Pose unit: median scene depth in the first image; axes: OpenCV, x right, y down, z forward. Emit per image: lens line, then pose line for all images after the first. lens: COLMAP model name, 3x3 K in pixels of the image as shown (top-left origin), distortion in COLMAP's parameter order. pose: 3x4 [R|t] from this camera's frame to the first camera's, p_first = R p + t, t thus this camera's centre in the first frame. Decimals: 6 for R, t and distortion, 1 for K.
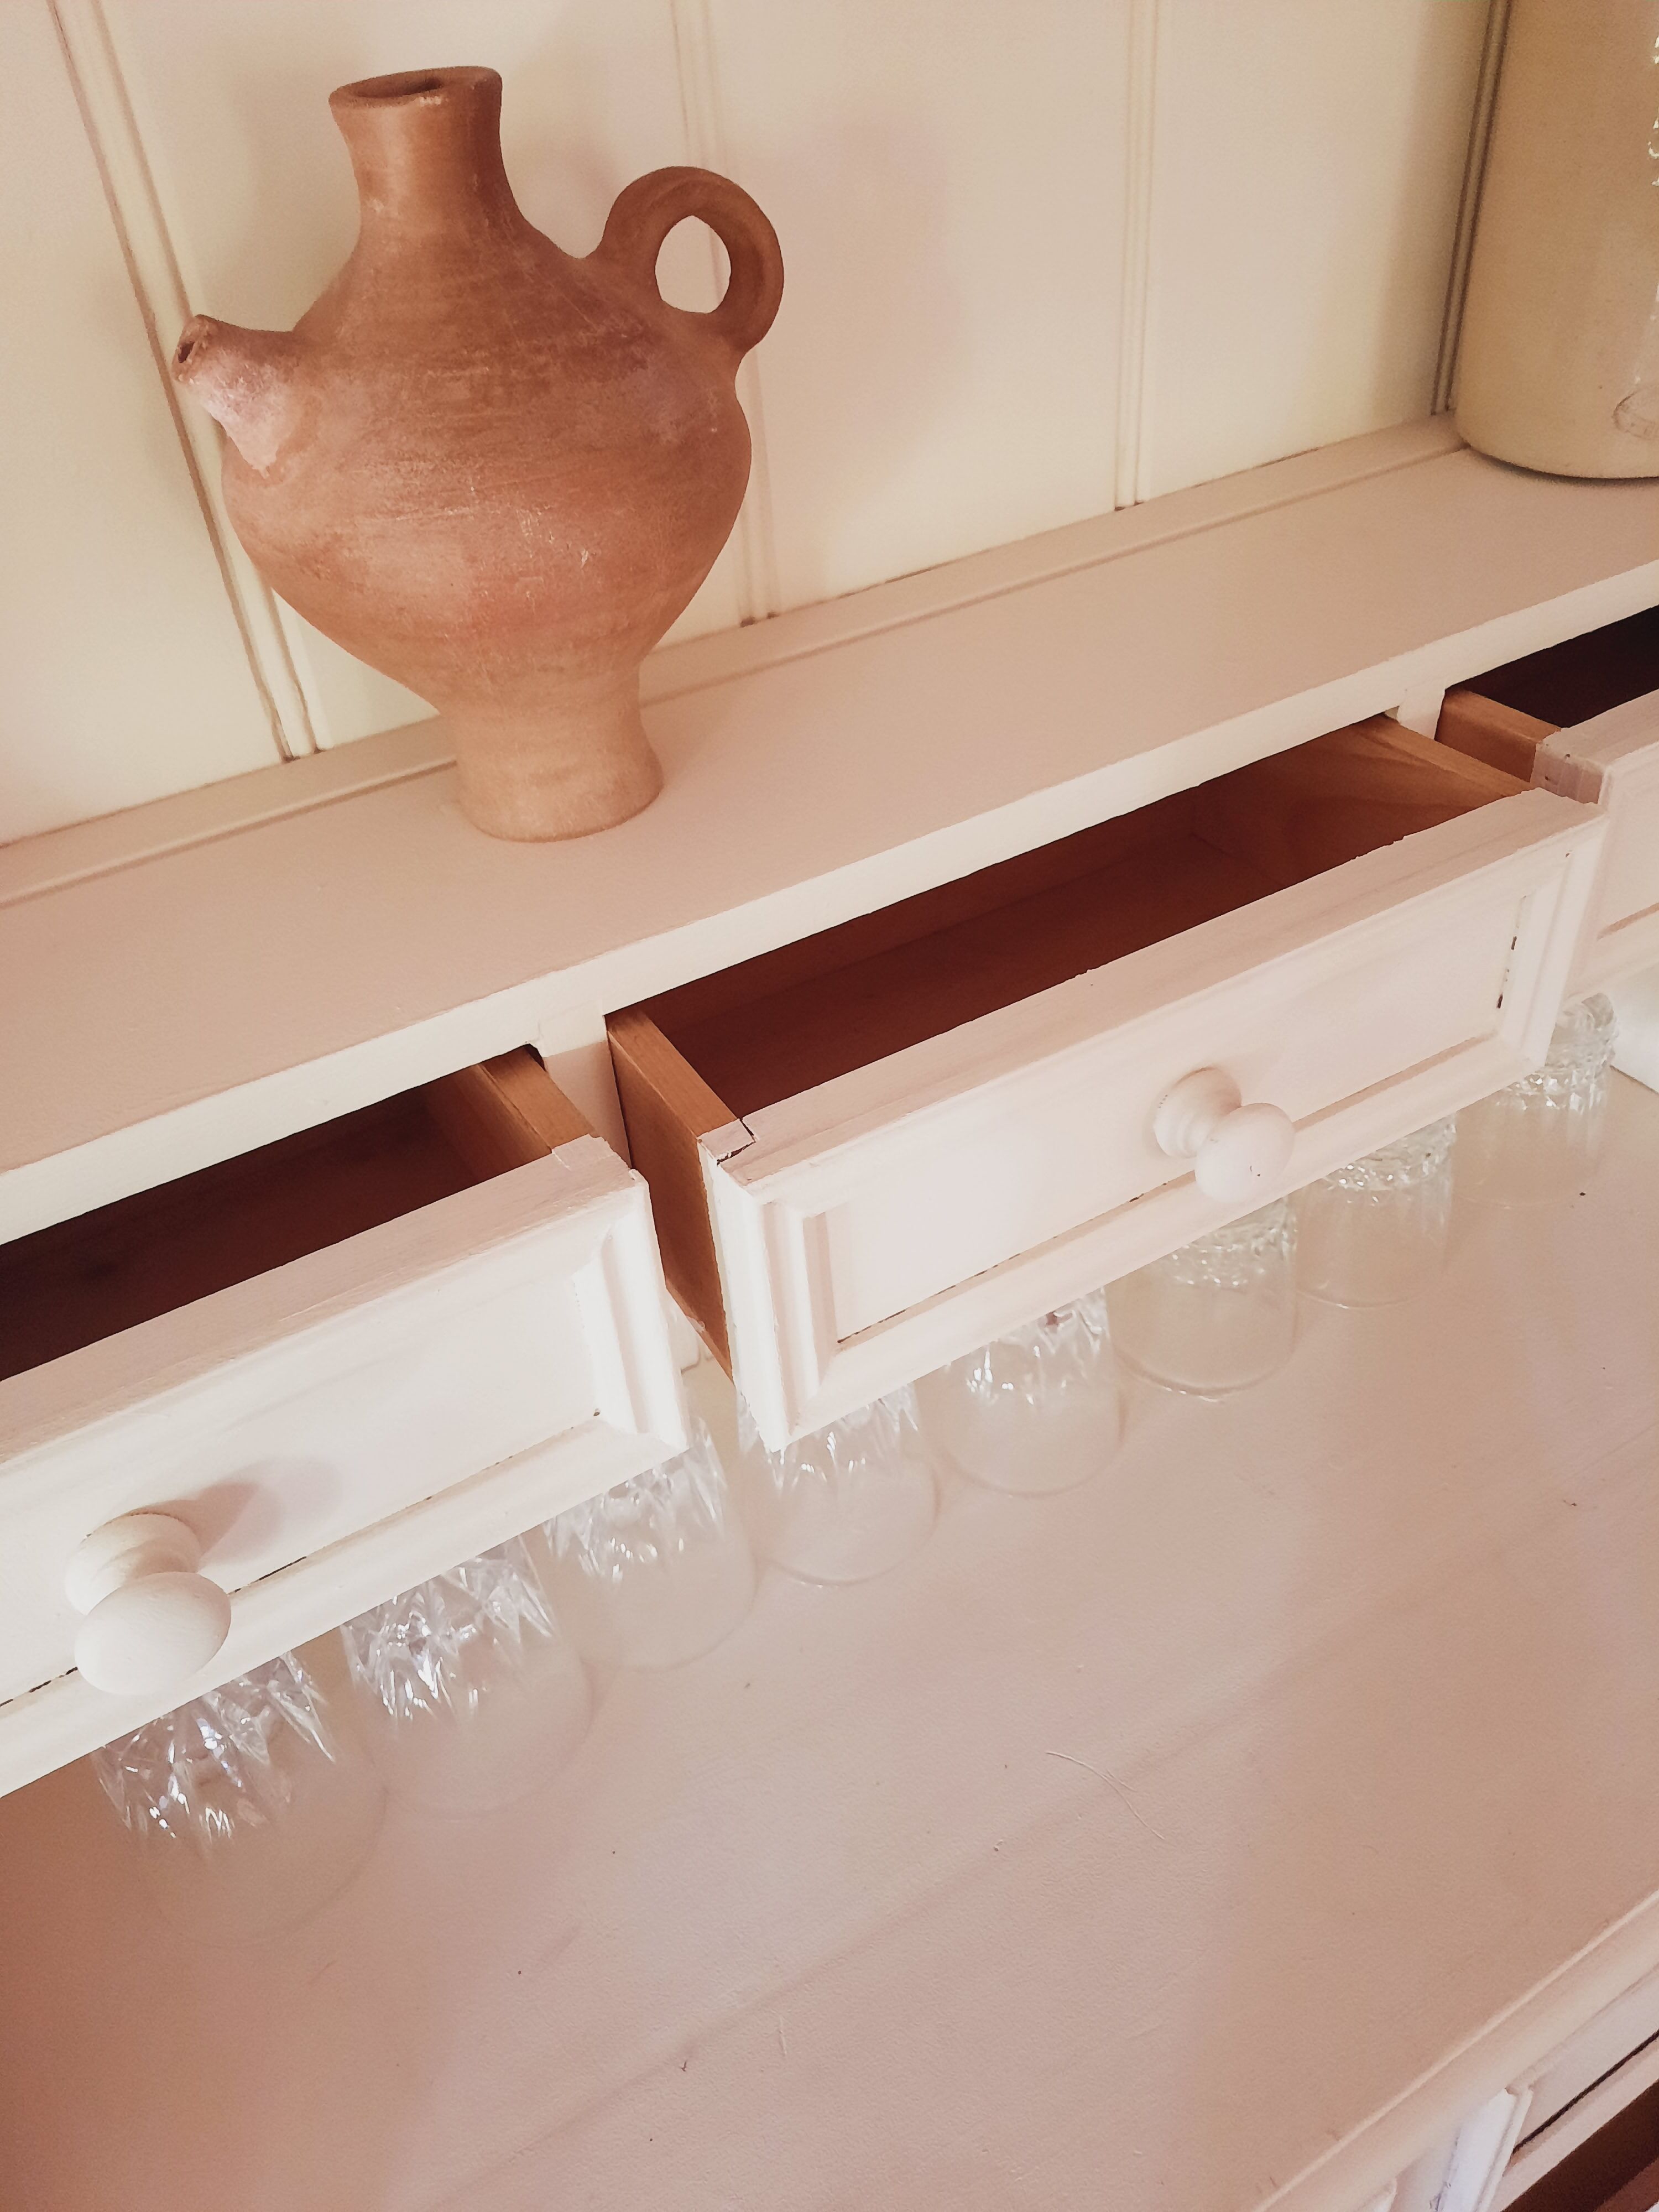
lens RADIAL K [[1628.4, 0, 827.7], [0, 1628.4, 1116.0], [0, 0, 1]] dist [0.070835, -0.092183]
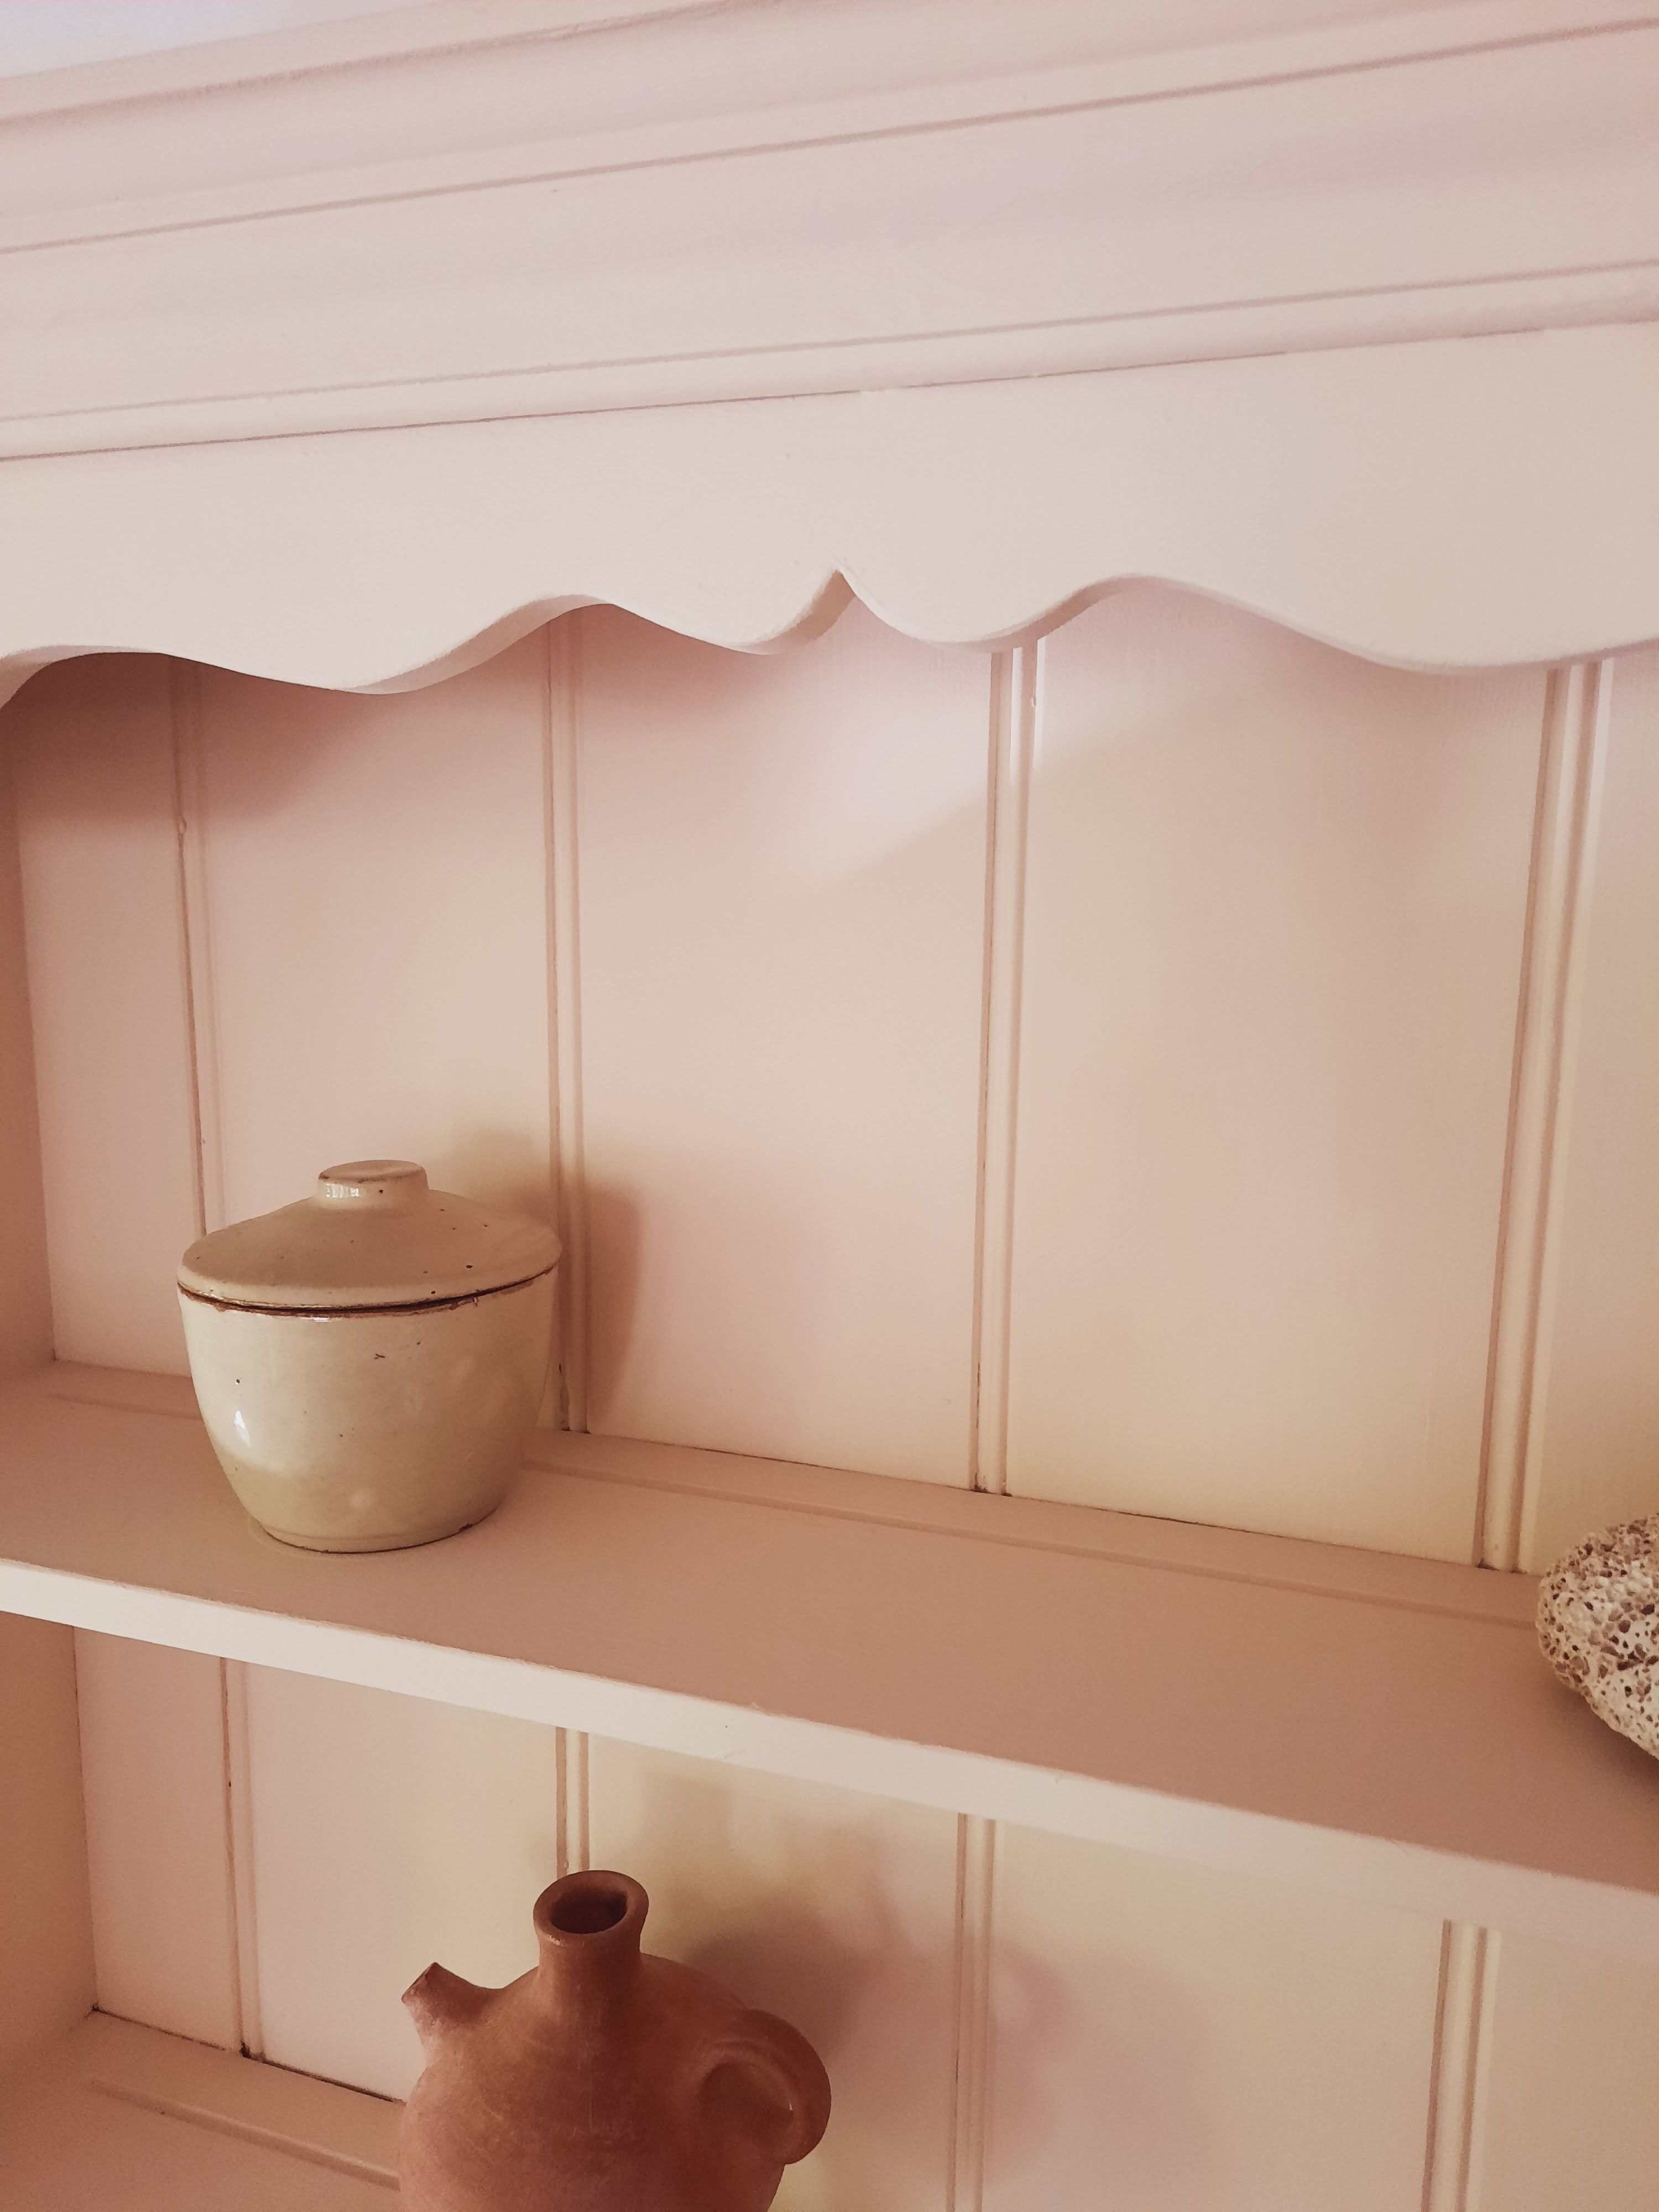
lens RADIAL K [[1628.4, 0, 827.7], [0, 1628.4, 1116.0], [0, 0, 1]] dist [0.070835, -0.092183]
pose [[0.633442, 0.213497, -0.743754, 0.778037], [-0.532876, 0.817301, -0.219232, -0.916799], [0.561066, 0.535199, 0.631480, -0.191345]]
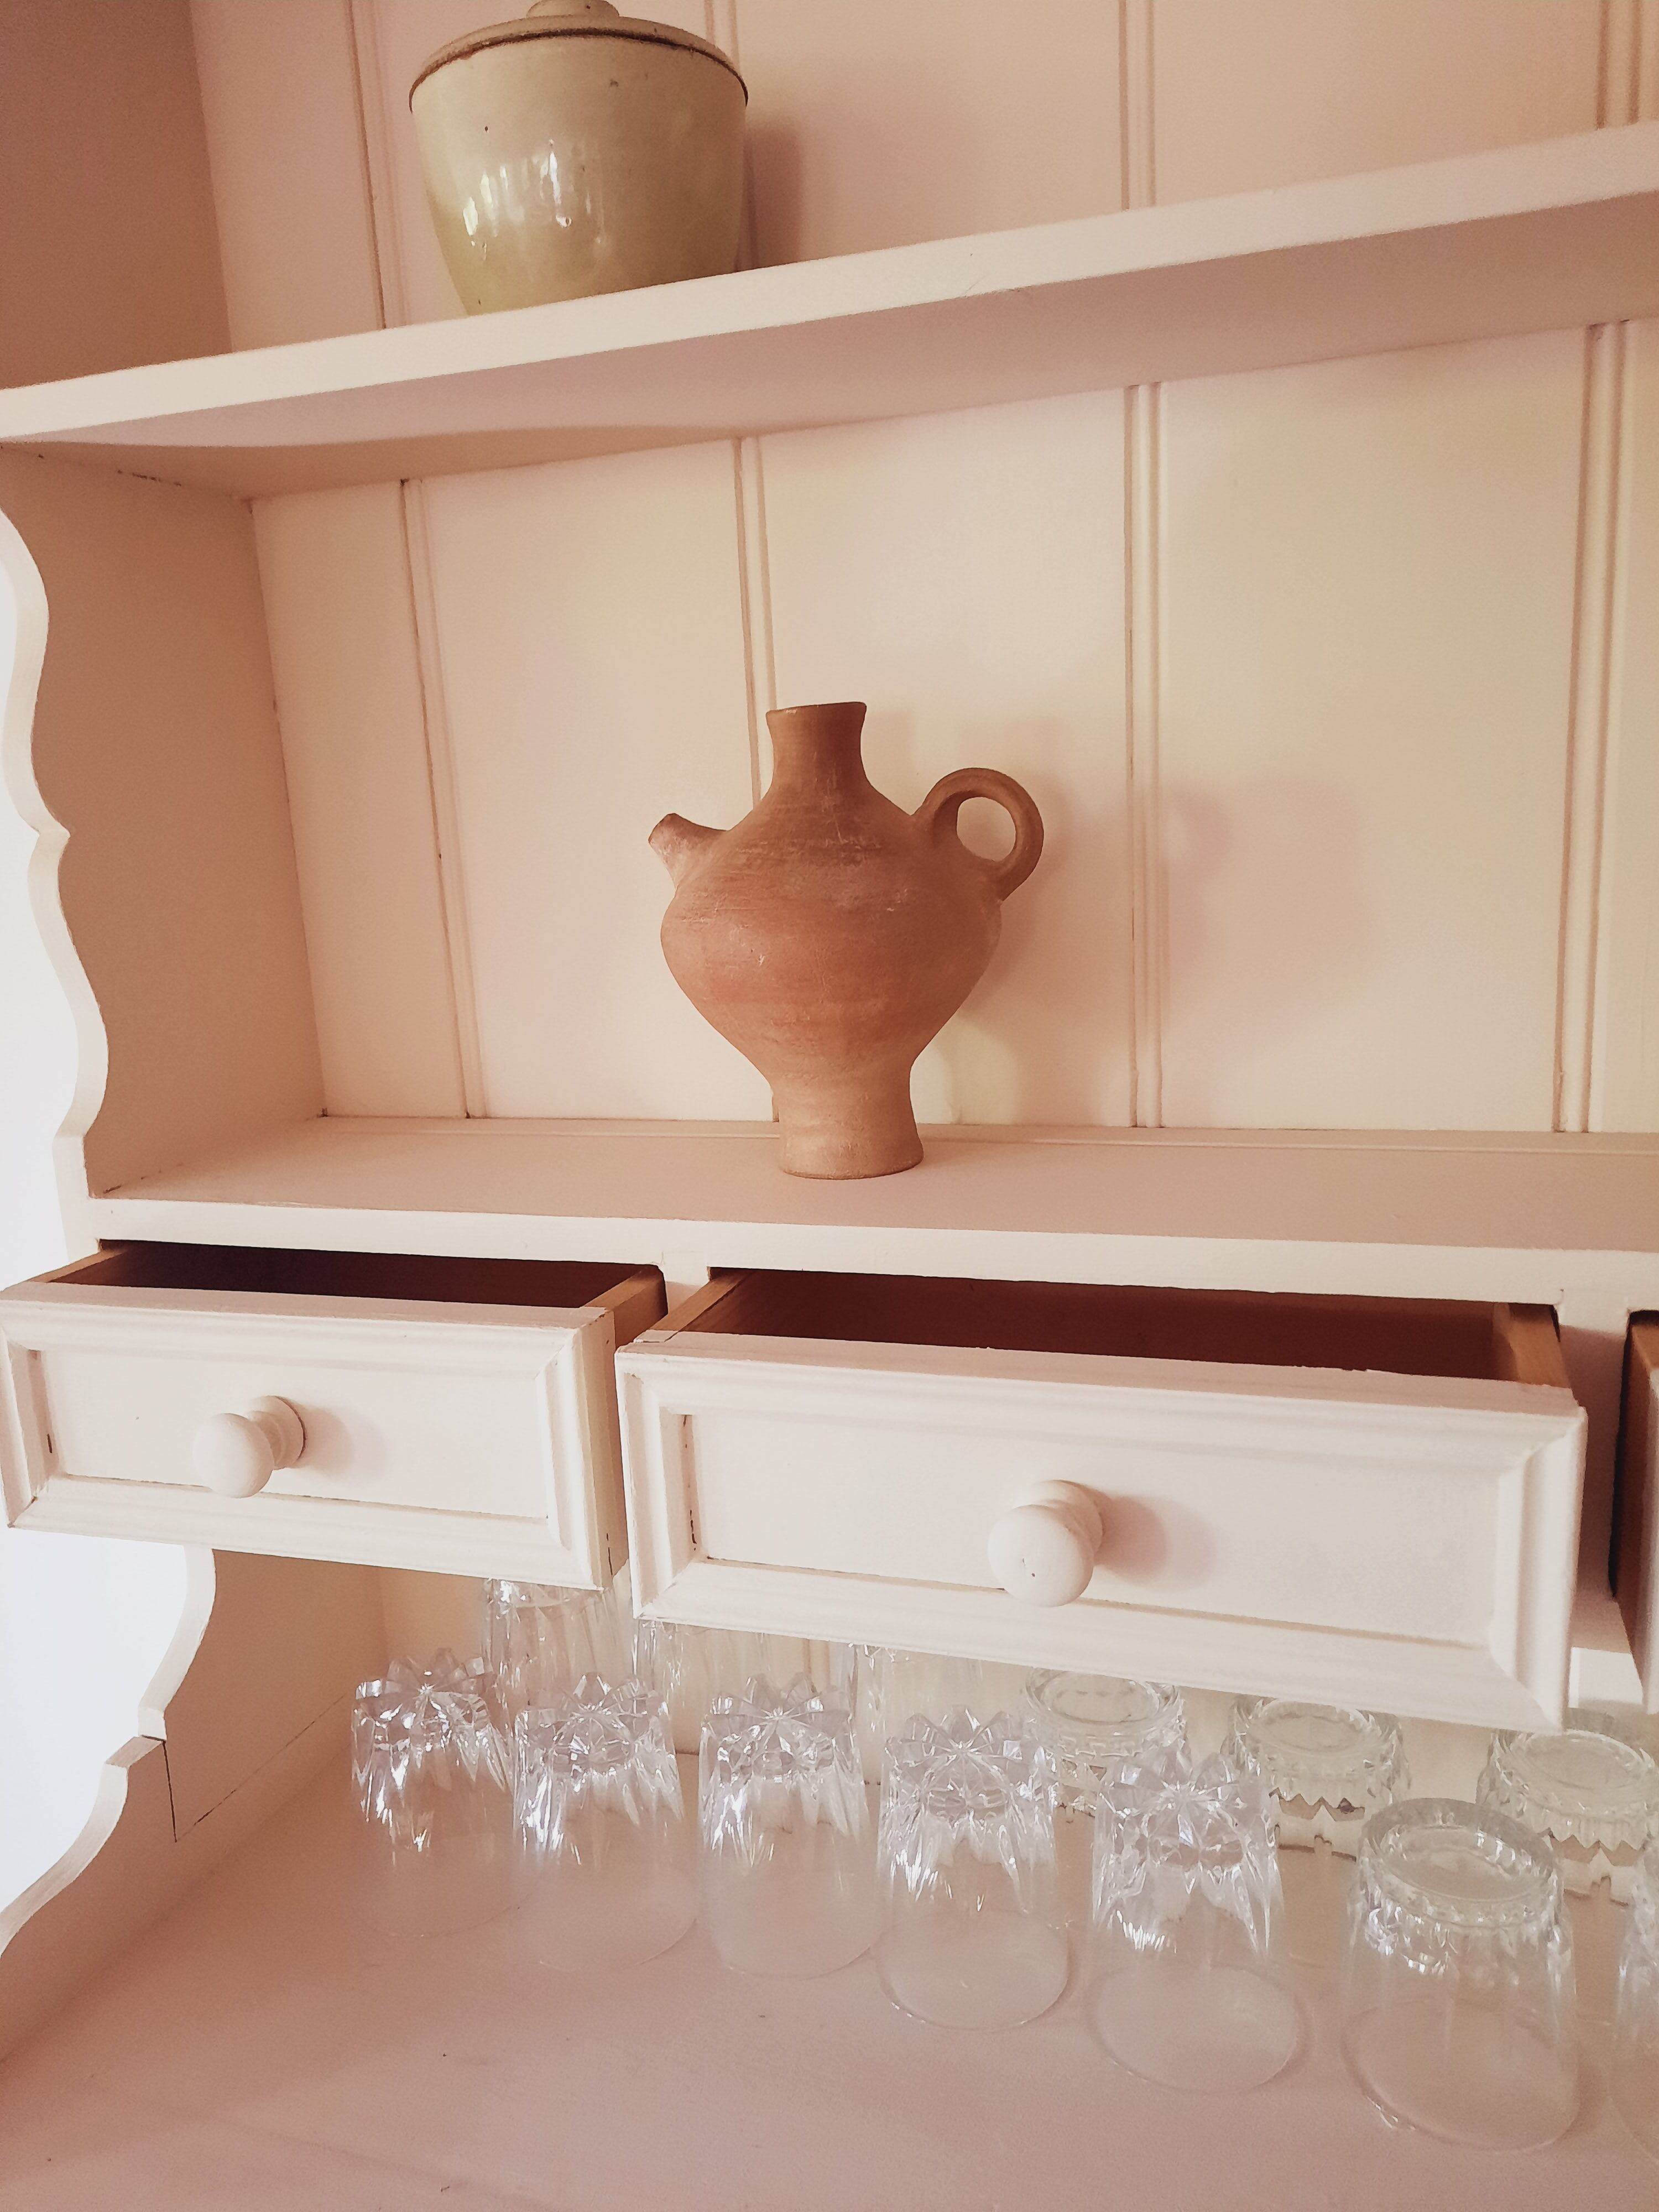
lens RADIAL K [[1628.4, 0, 827.7], [0, 1628.4, 1116.0], [0, 0, 1]] dist [0.070835, -0.092183]
pose [[0.660977, 0.193545, -0.725017, 0.972851], [-0.467350, 0.862087, -0.195933, 0.055046], [0.587106, 0.468344, 0.660273, 0.085604]]
